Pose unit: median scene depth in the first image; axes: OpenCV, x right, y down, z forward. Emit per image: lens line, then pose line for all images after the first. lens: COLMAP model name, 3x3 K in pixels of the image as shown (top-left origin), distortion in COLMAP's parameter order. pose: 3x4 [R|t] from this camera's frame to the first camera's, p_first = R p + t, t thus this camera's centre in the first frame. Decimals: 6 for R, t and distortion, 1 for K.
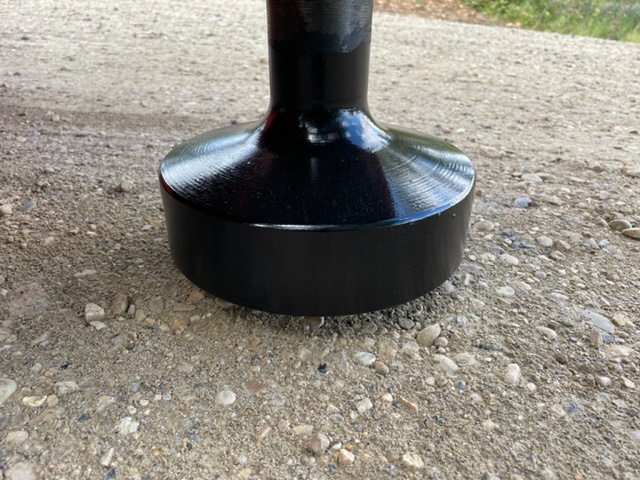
lens RADIAL K [[475.4, 0, 320.0], [0, 475.4, 240.0], [0, 0, 1]] dist [0.058449, -0.081395]
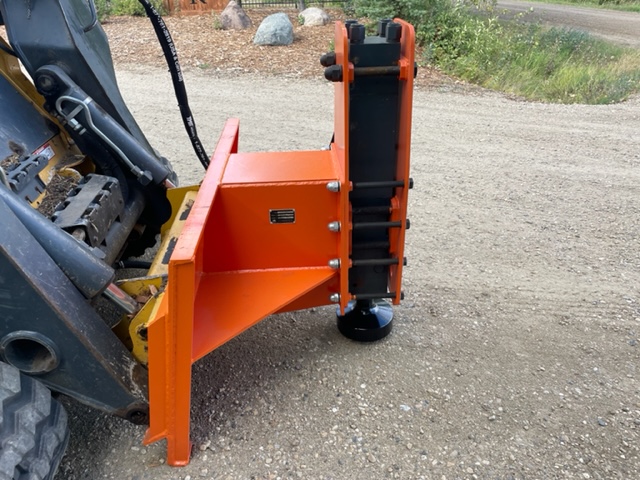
lens RADIAL K [[475.4, 0, 320.0], [0, 475.4, 240.0], [0, 0, 1]] dist [0.058449, -0.081395]
pose [[0.997707, -0.057479, 0.035739, -0.617851], [0.056884, 0.998228, 0.017451, -1.036215], [-0.036678, -0.015378, 0.999209, -4.099490]]
